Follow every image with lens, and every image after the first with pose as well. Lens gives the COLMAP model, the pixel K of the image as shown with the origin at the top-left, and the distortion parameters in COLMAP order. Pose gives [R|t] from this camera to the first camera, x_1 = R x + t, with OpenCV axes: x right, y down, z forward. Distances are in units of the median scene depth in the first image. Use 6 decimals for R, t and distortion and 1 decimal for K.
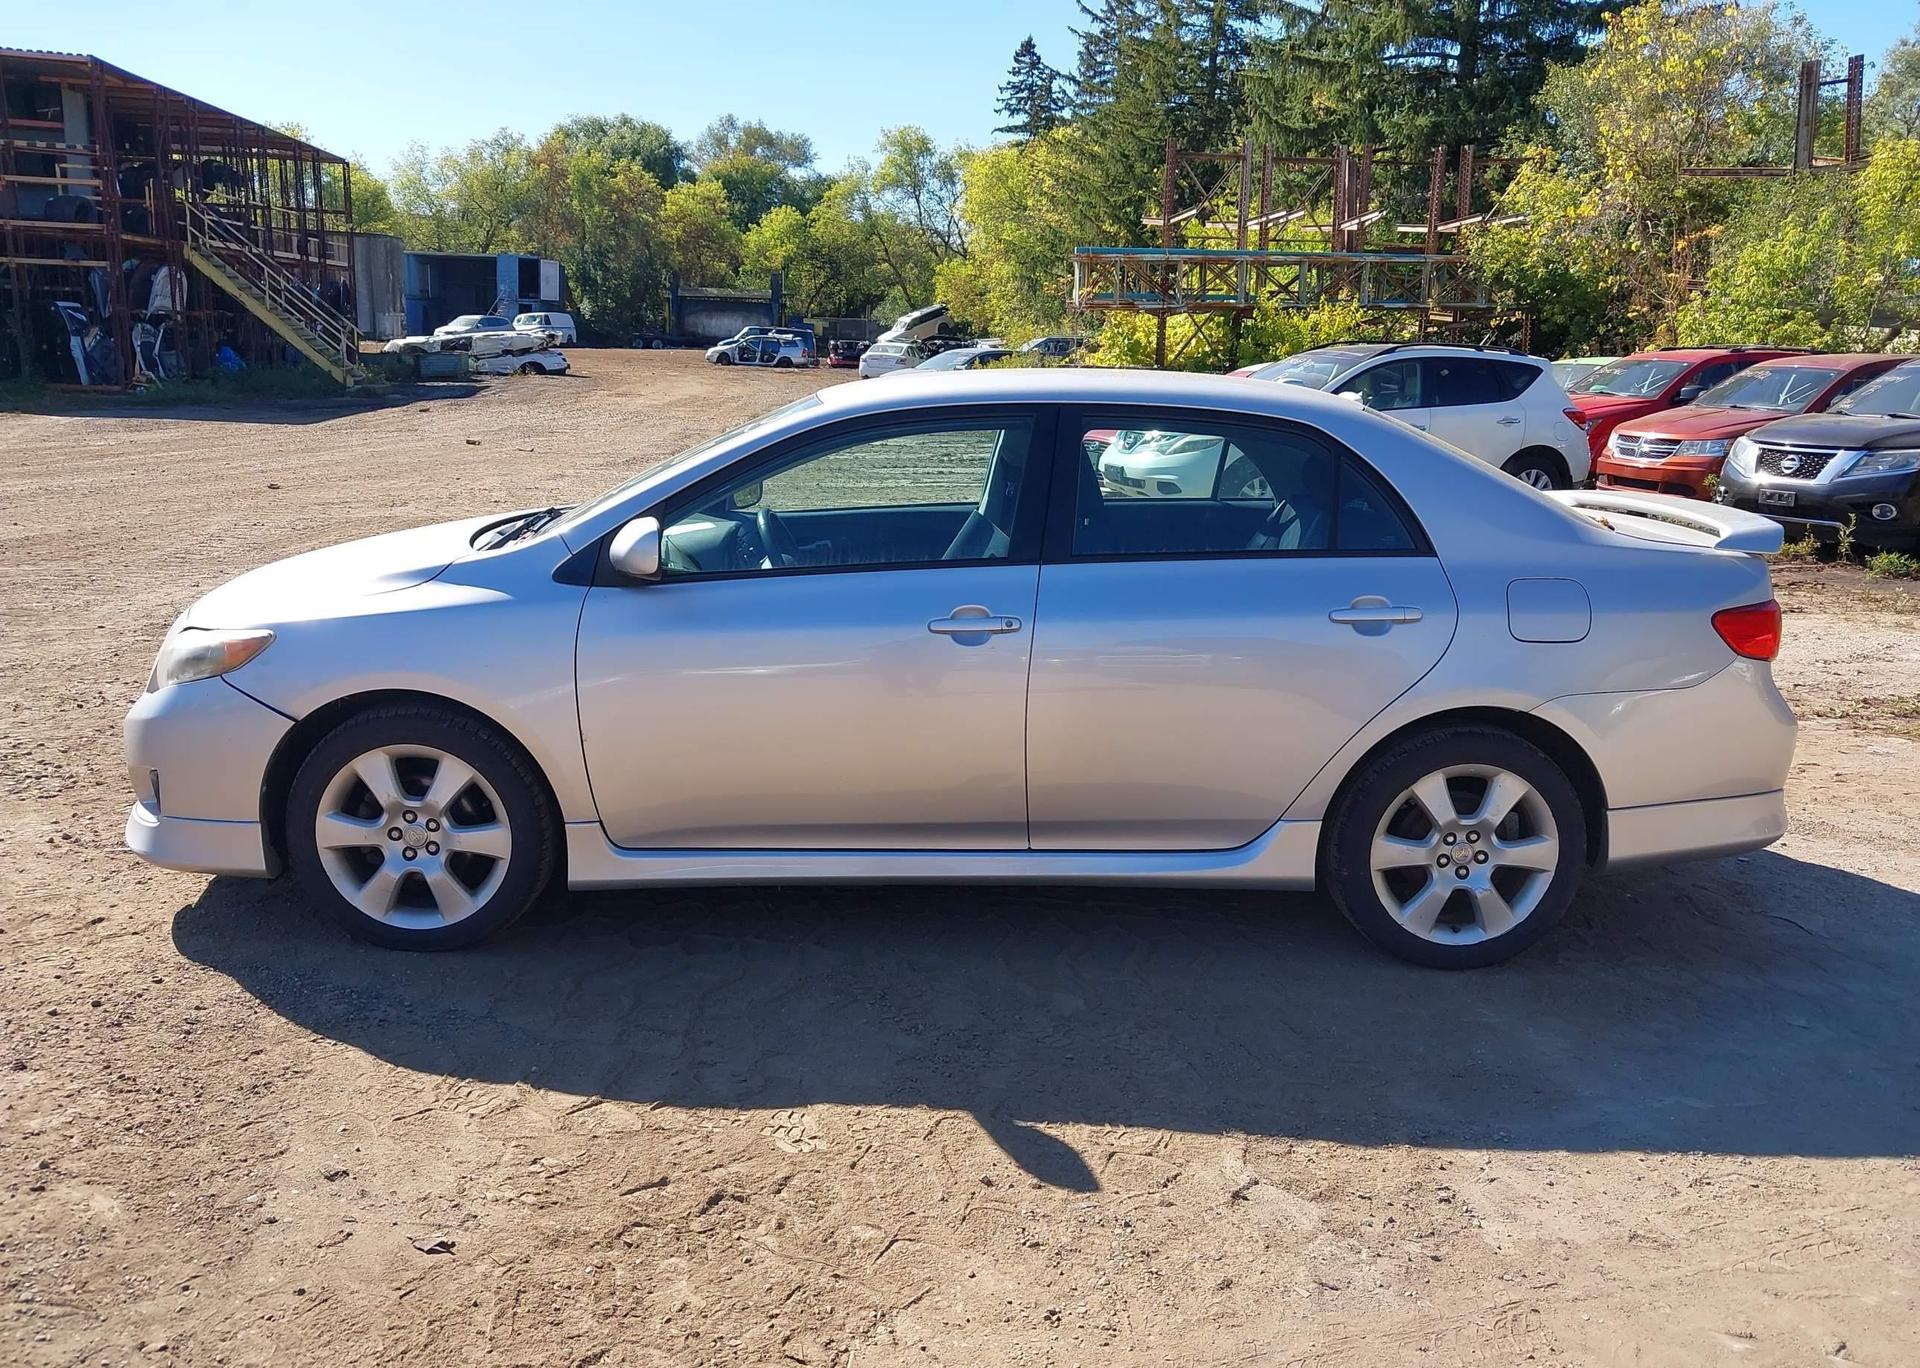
lens RADIAL K [[1553.8, 0, 956.2], [0, 1553.8, 693.0], [0, 0, 1]] dist [0.004589, -0.006661]
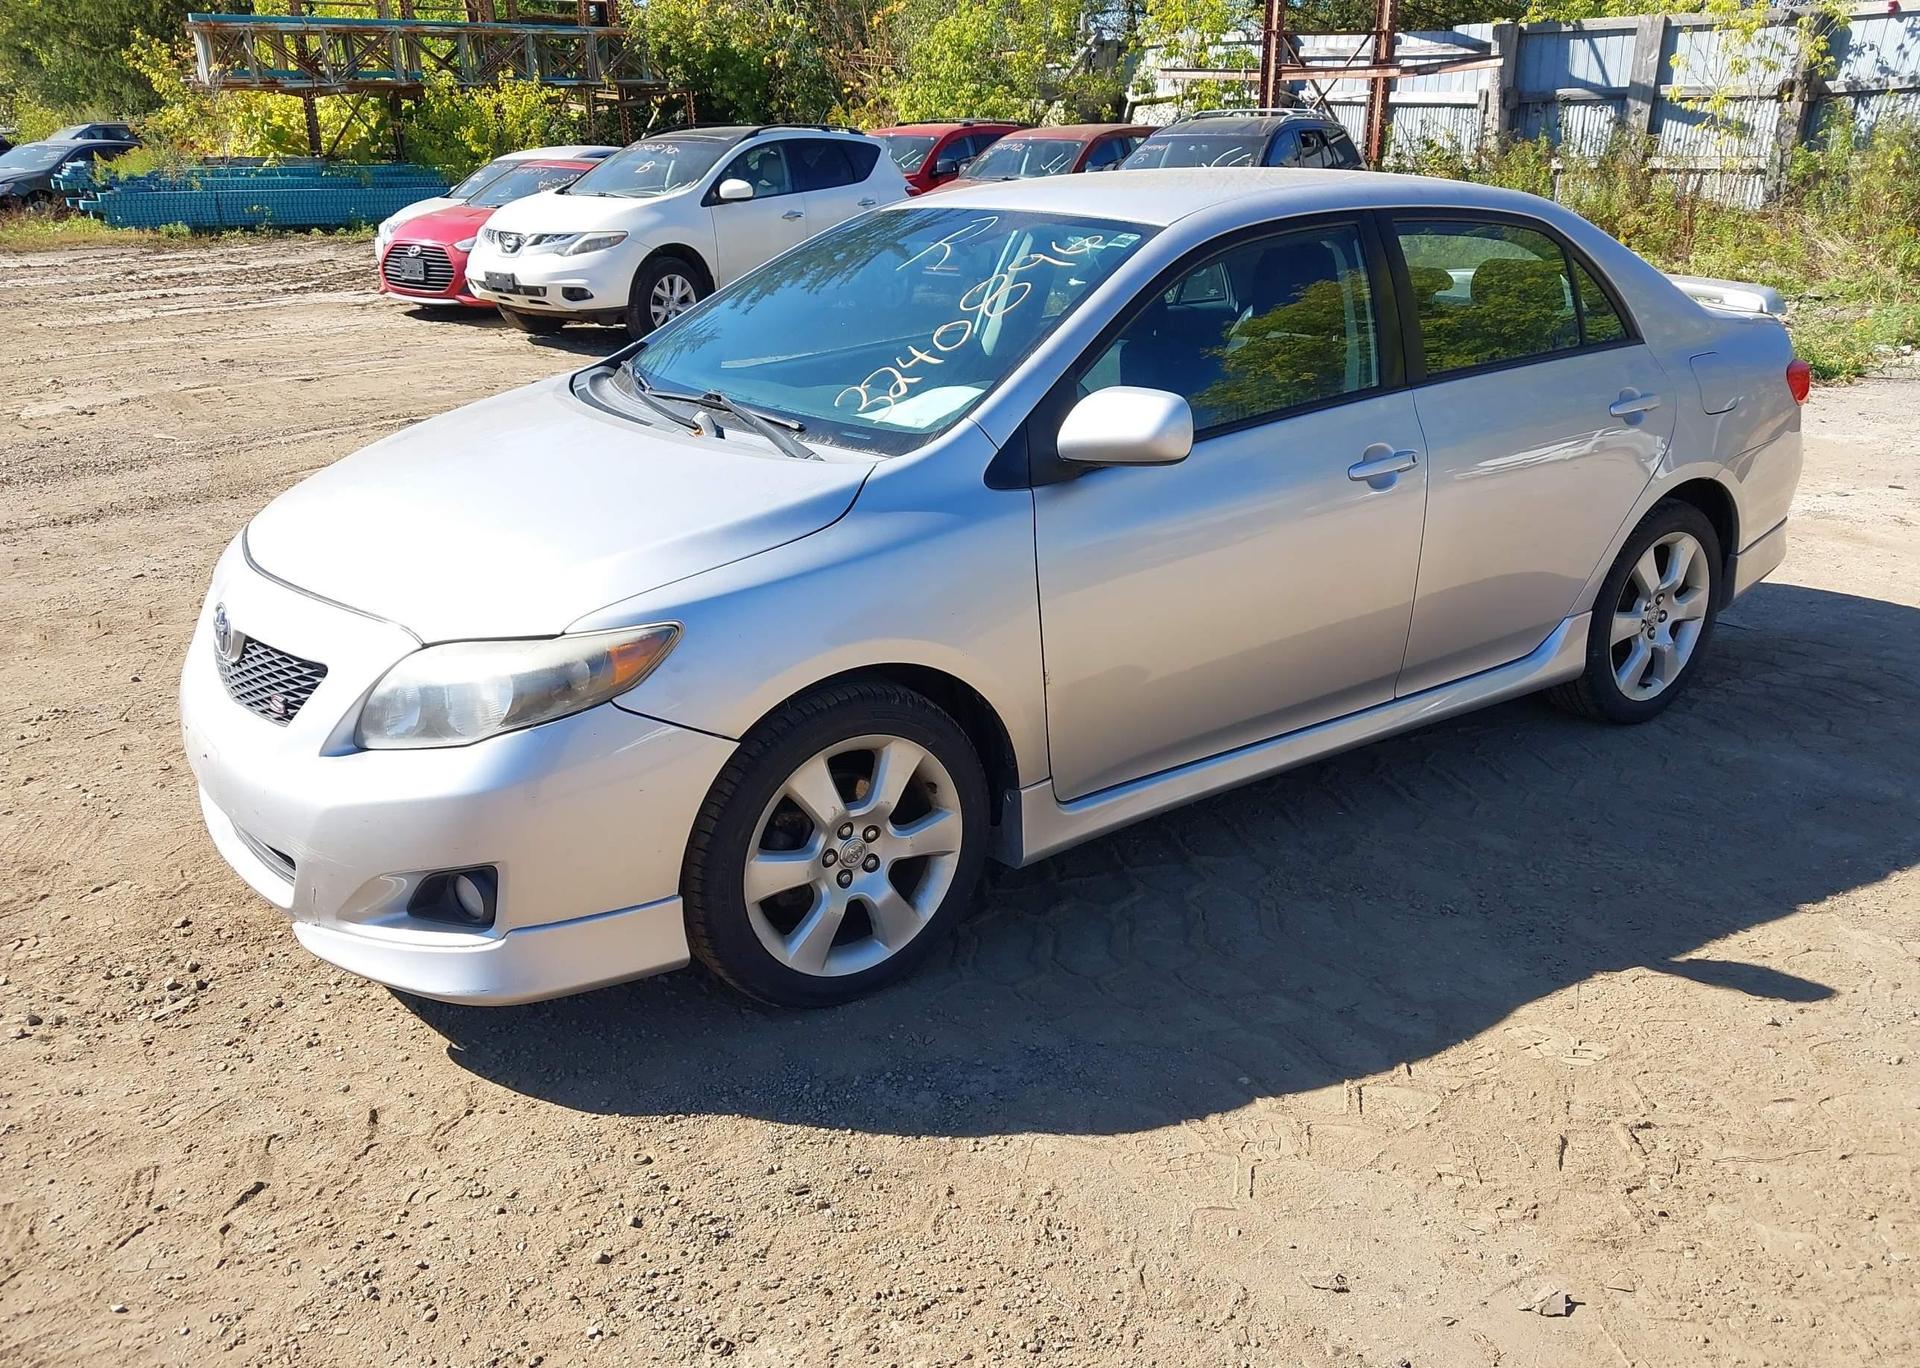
lens RADIAL K [[1553.8, 0, 958.0], [0, 1553.8, 697.8], [0, 0, 1]] dist [0.004589, -0.006661]
pose [[0.828230, -0.214088, 0.517881, -0.104853], [0.142907, 0.974283, 0.174214, -0.016116], [-0.541860, -0.070280, 0.837525, 0.054845]]
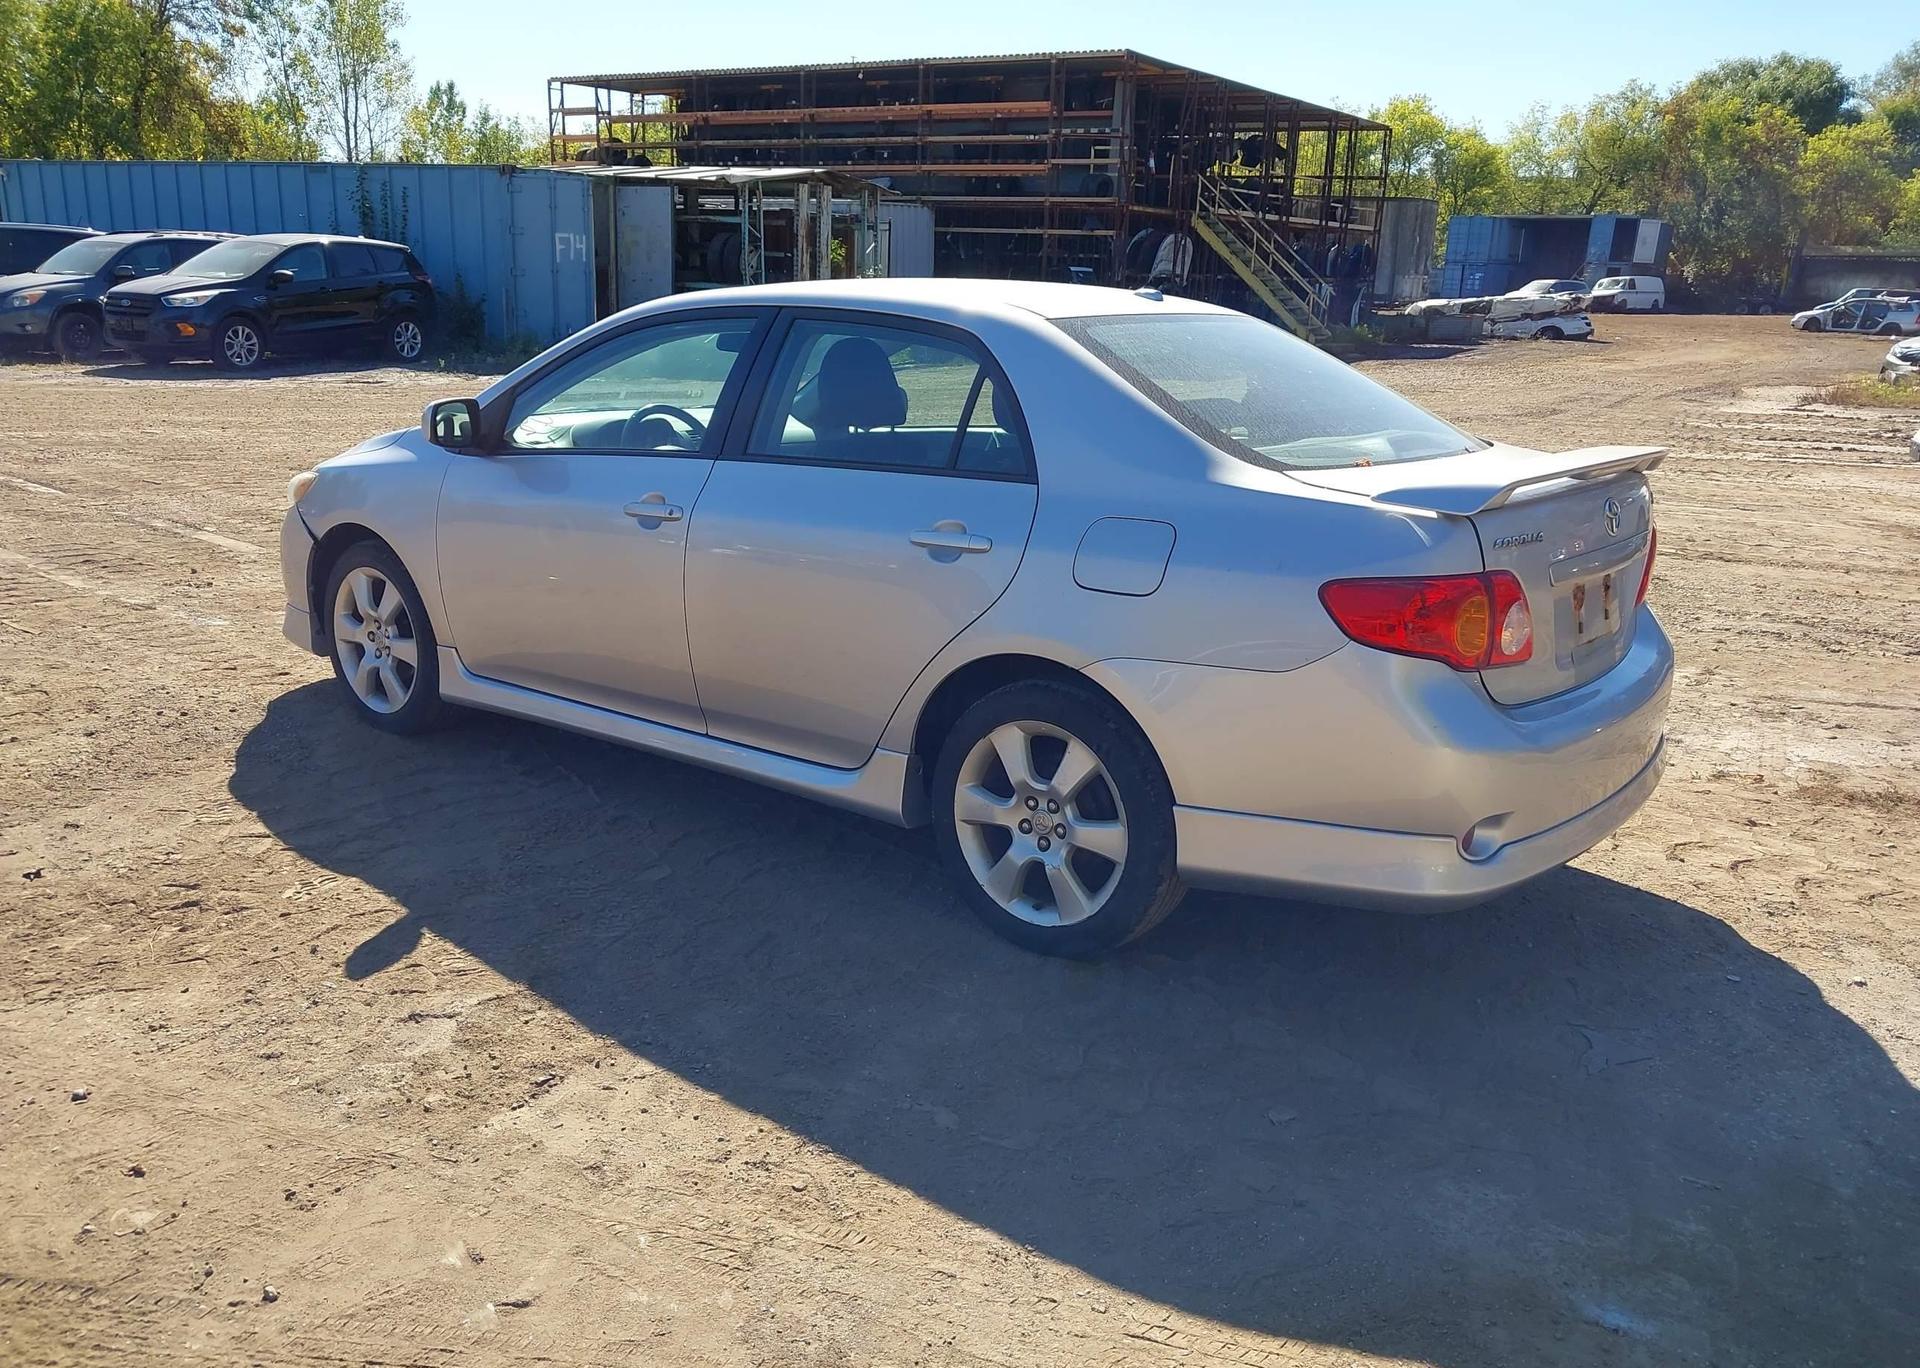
lens RADIAL K [[1553.8, 0, 950.5], [0, 1553.8, 700.5], [0, 0, 1]] dist [0.004589, -0.006661]
pose [[0.764691, 0.158645, -0.624564, 0.131033], [-0.143918, 0.986786, 0.074445, -0.003741], [0.628121, 0.032959, 0.777418, 0.044414]]
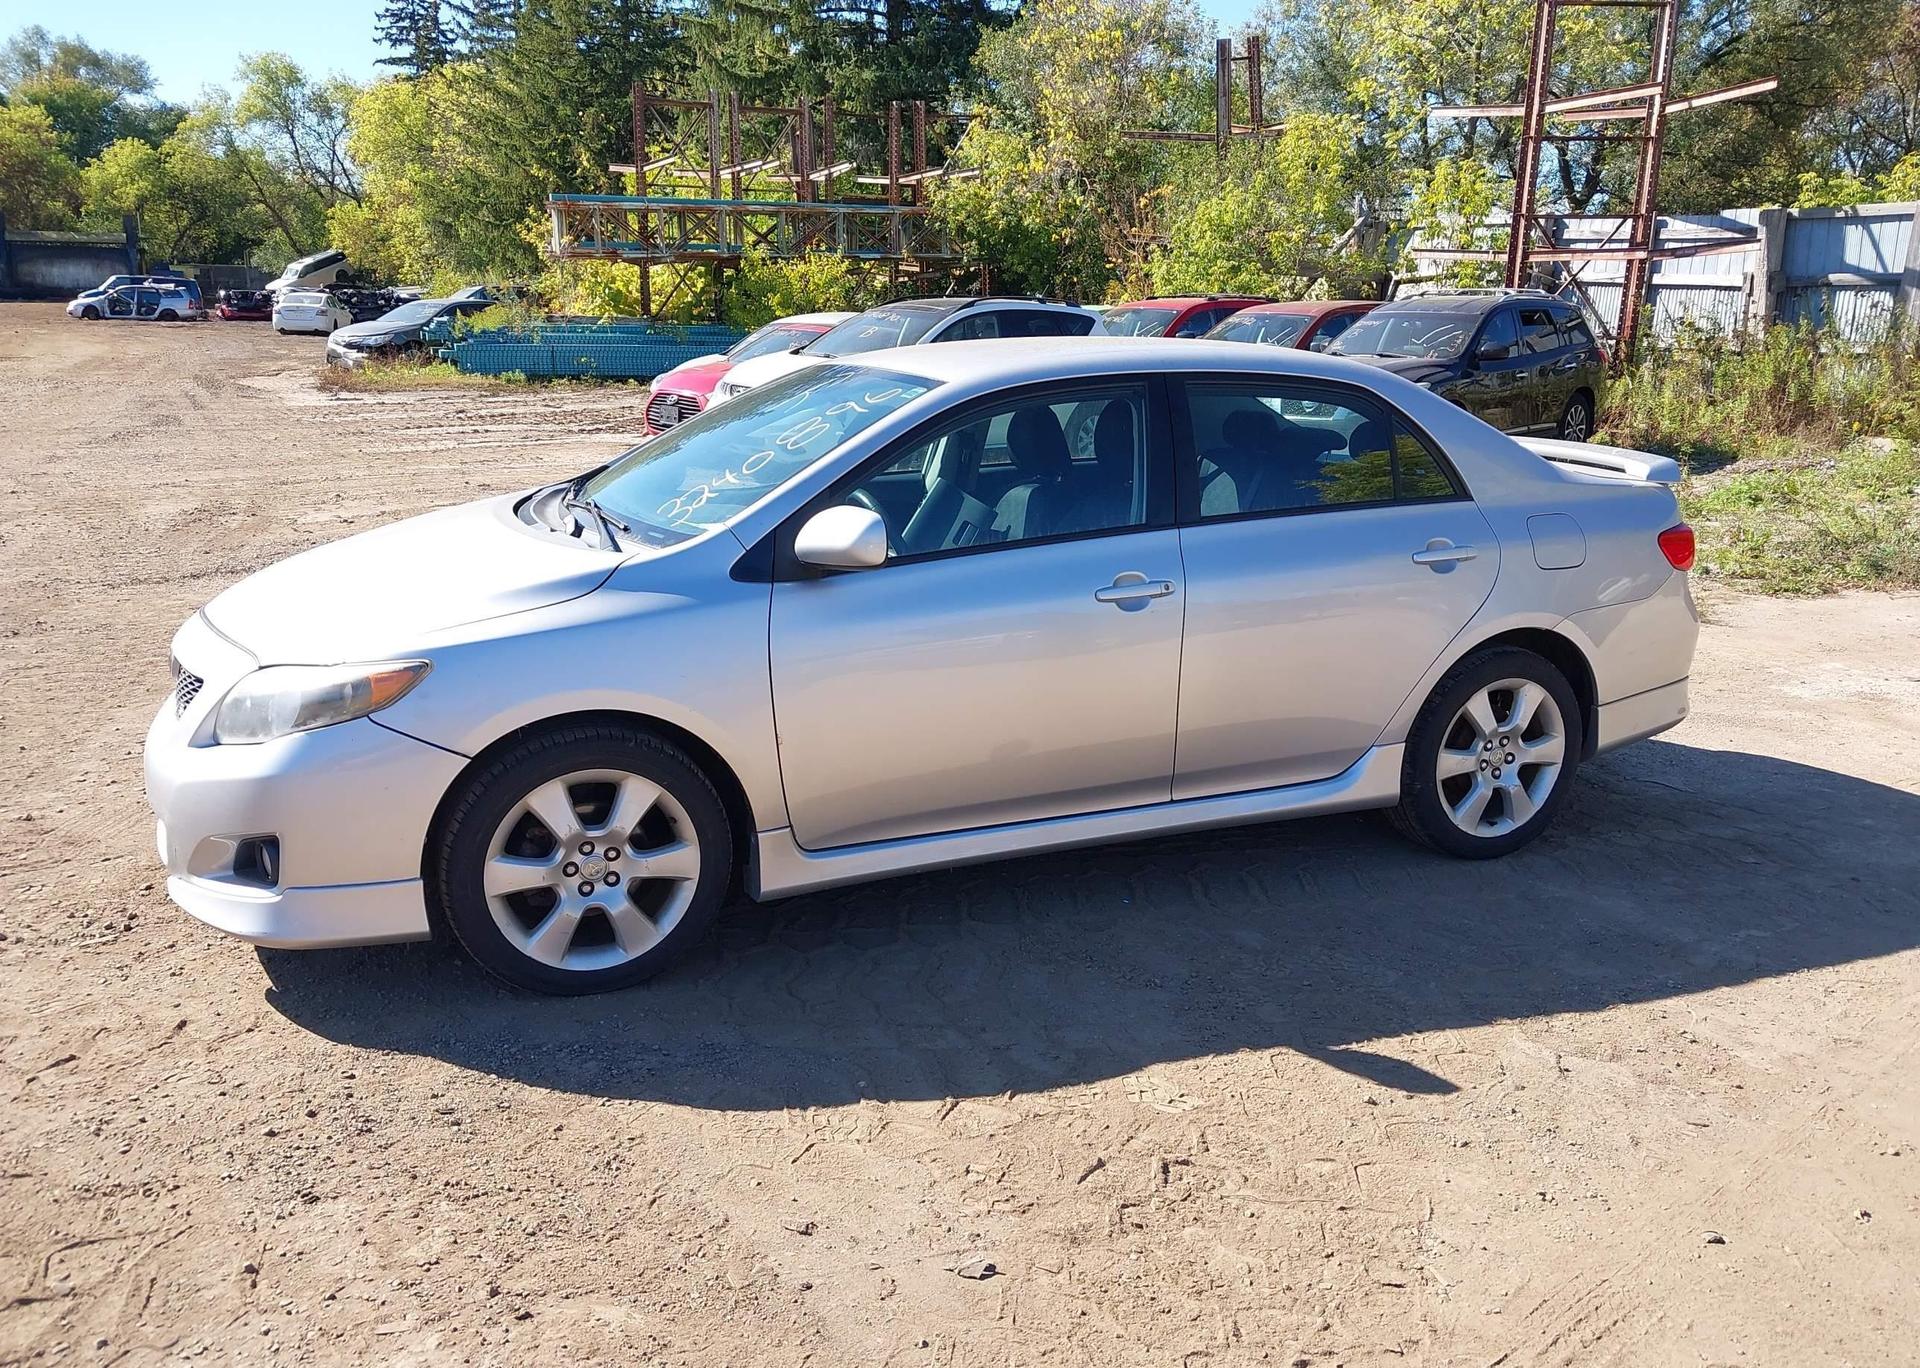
lens RADIAL K [[1553.8, 0, 957.5], [0, 1553.8, 688.8], [0, 0, 1]] dist [0.004589, -0.006661]
pose [[0.927714, -0.098565, 0.360045, -0.072569], [0.087602, 0.995061, 0.046684, -0.005740], [-0.362868, -0.011768, 0.931766, 0.011237]]
